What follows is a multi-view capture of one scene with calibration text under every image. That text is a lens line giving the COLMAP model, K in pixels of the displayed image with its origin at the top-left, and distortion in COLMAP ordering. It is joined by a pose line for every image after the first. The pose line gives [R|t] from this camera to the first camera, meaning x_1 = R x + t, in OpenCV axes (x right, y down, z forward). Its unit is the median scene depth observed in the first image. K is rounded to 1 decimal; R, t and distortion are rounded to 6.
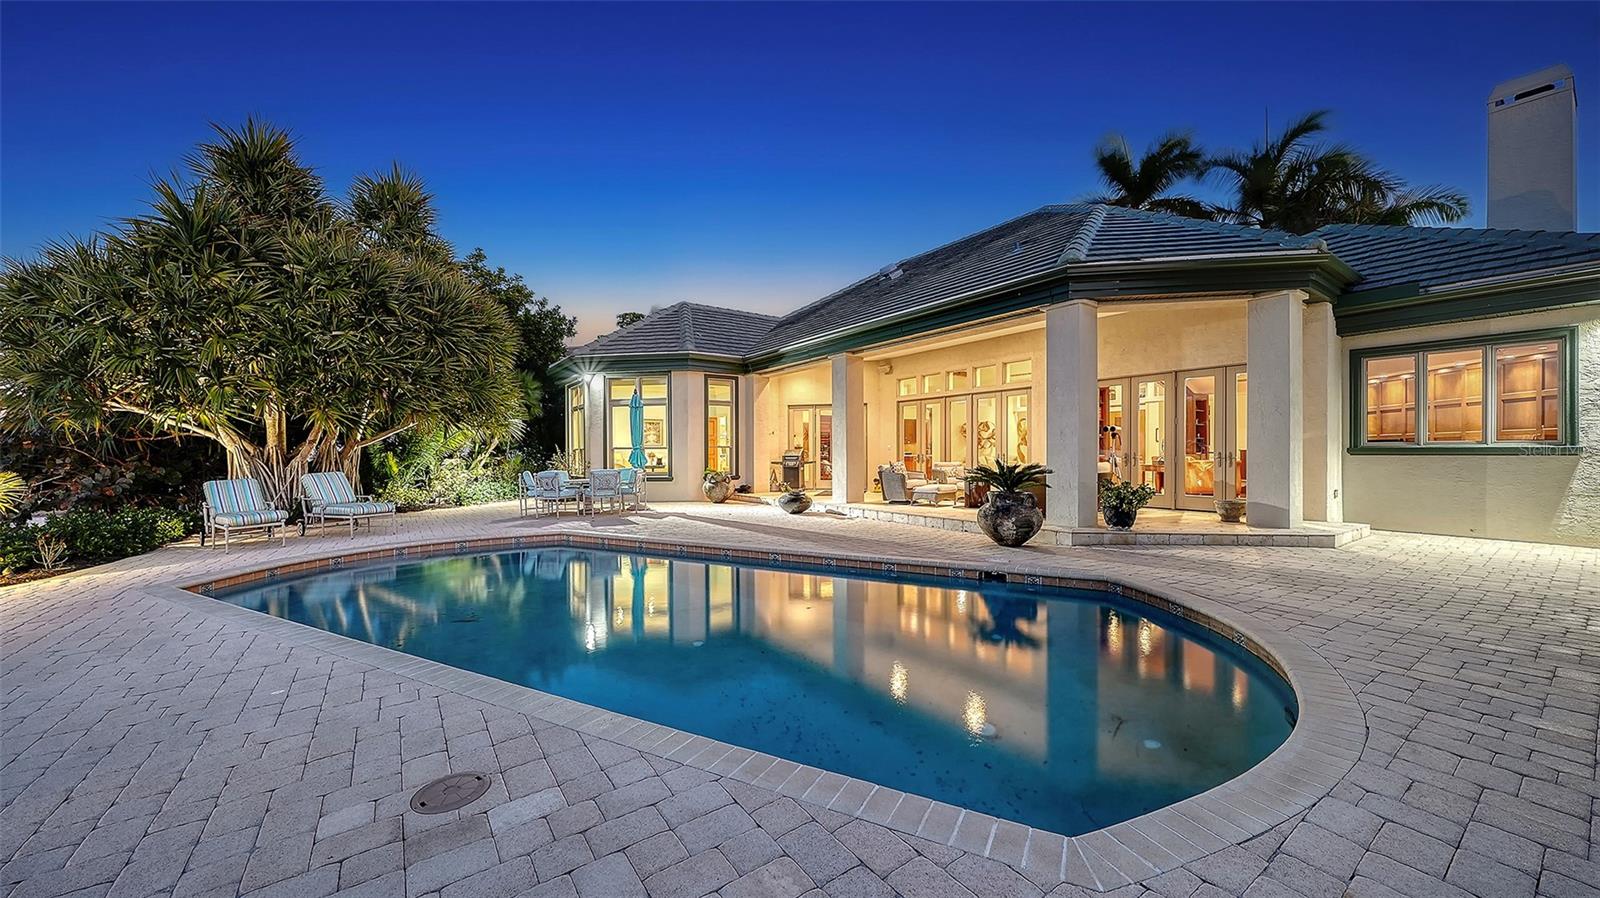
lens RADIAL K [[617.6, 0, 800.5], [0, 617.6, 459.6], [0, 0, 1]] dist [0.001617, 0.000151]
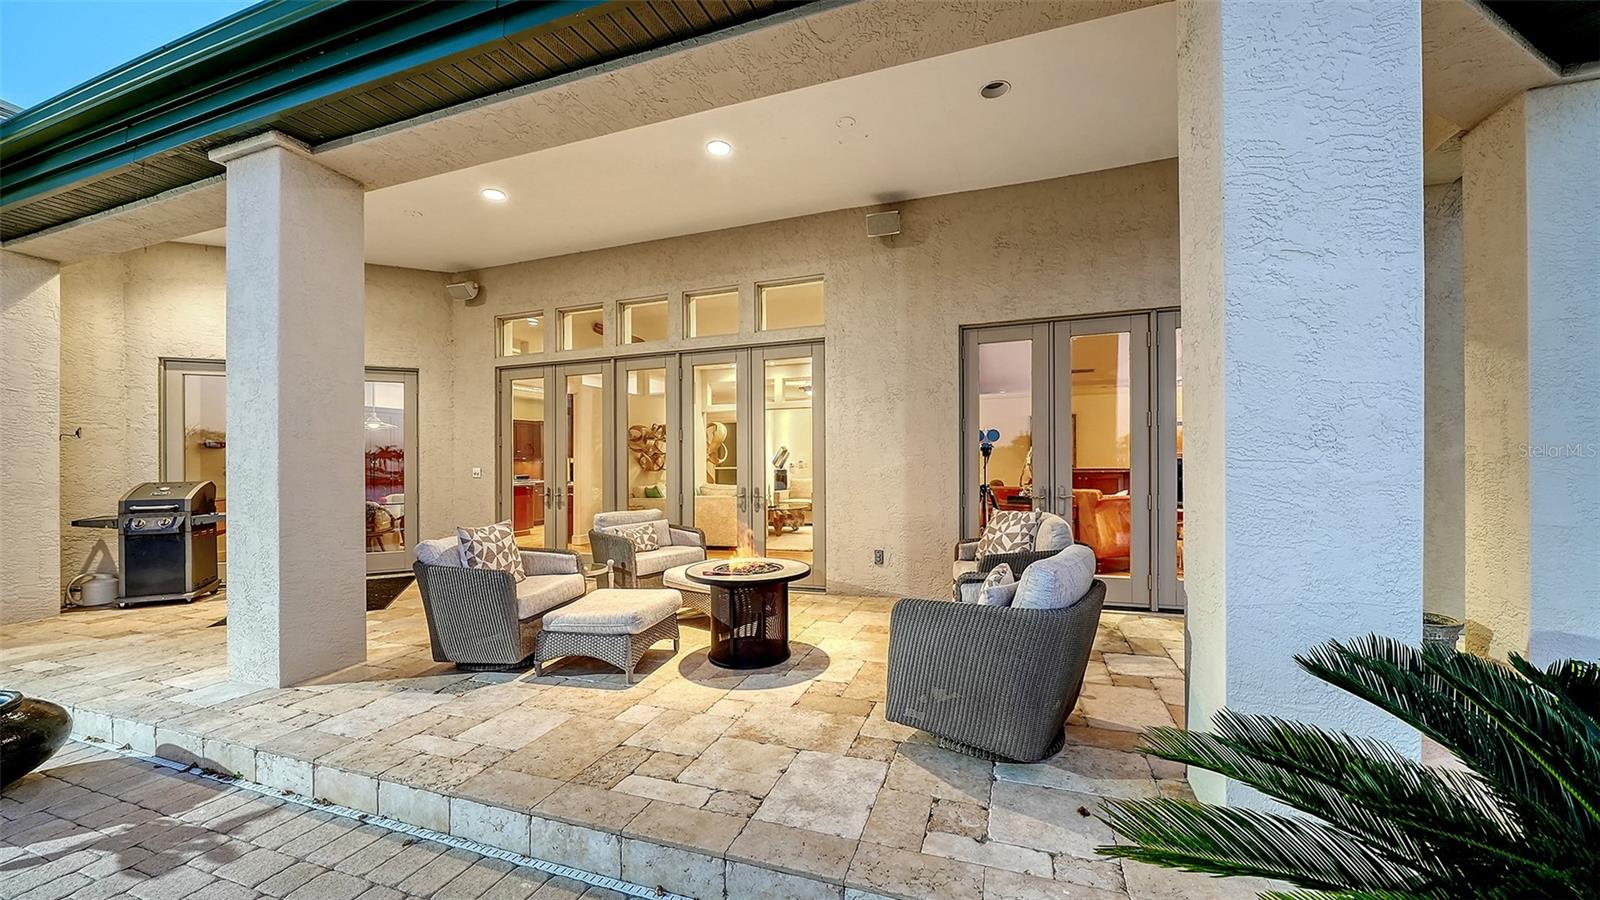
lens RADIAL K [[617.6, 0, 800.5], [0, 617.6, 460.6], [0, 0, 1]] dist [0.001617, 0.000151]
pose [[0.826123, 0.007216, 0.563444, 0.089373], [0.008613, 0.999639, -0.025431, -0.016764], [-0.563424, 0.025862, 0.825763, 0.521932]]
